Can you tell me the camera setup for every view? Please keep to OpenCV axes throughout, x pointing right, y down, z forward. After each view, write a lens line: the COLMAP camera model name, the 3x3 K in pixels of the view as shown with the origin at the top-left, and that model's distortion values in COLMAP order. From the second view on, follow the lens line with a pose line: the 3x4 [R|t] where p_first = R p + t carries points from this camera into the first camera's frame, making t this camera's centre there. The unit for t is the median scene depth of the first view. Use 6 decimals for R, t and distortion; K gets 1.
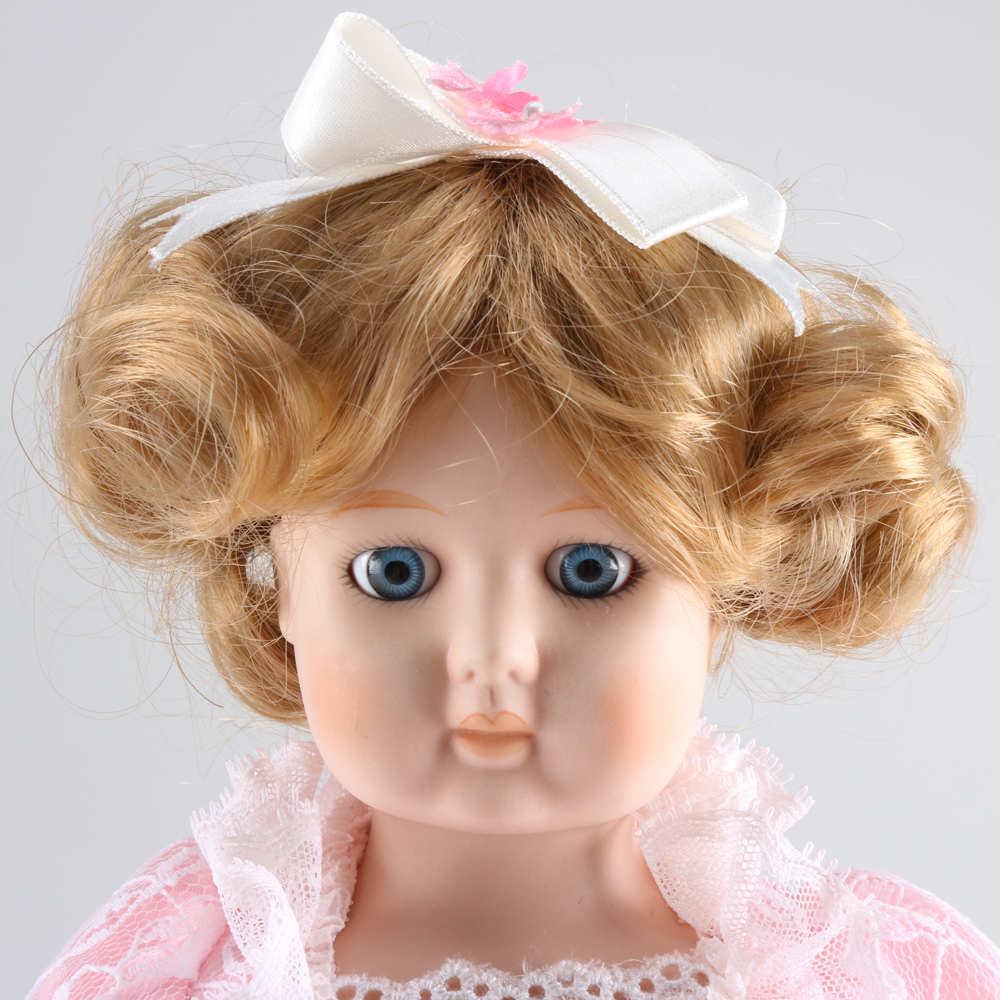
lens RADIAL K [[2842.2, 0, 500.0], [0, 2842.2, 500.0], [0, 0, 1]] dist [0.007319, 0.654993]
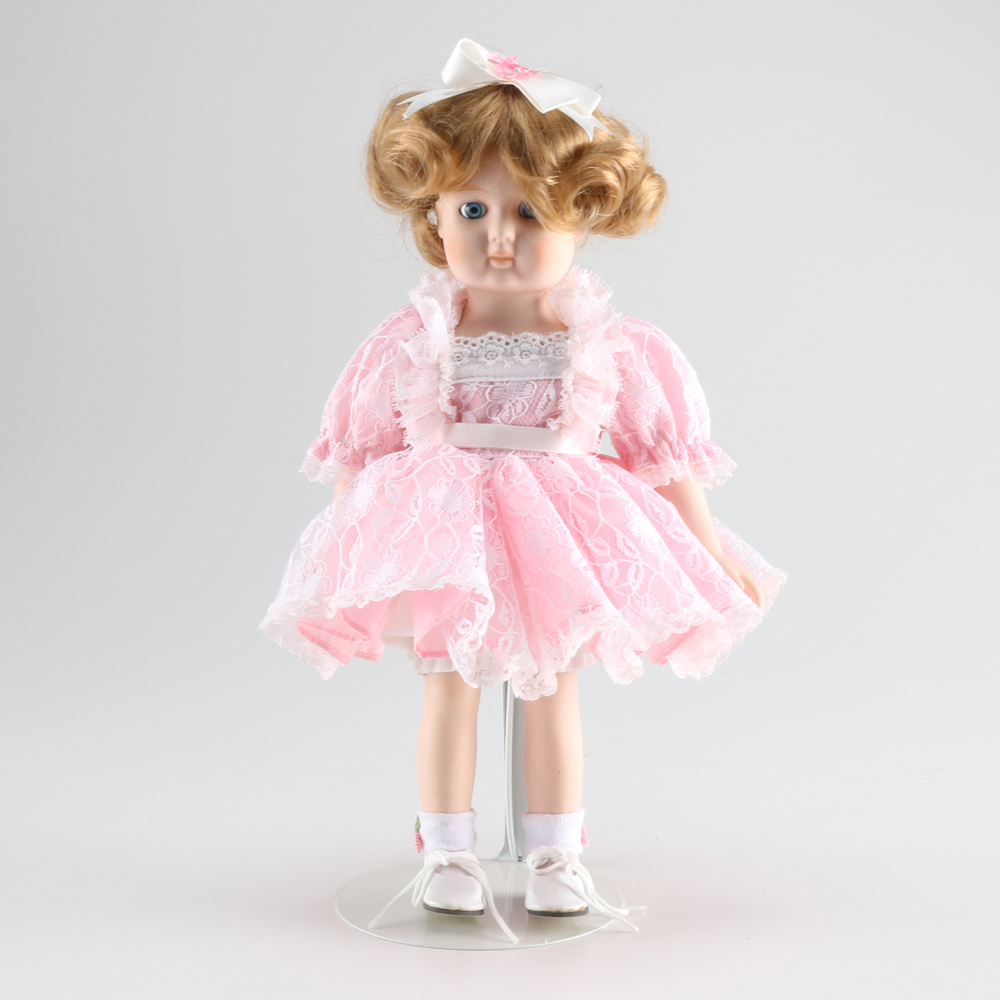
lens RADIAL K [[2842.2, 0, 500.0], [0, 2842.2, 500.0], [0, 0, 1]] dist [0.007319, 0.654993]
pose [[0.998485, 0.014600, -0.053046, 0.169986], [-0.010199, 0.996554, 0.082318, 0.086294], [0.054065, -0.081653, 0.995193, -2.262243]]
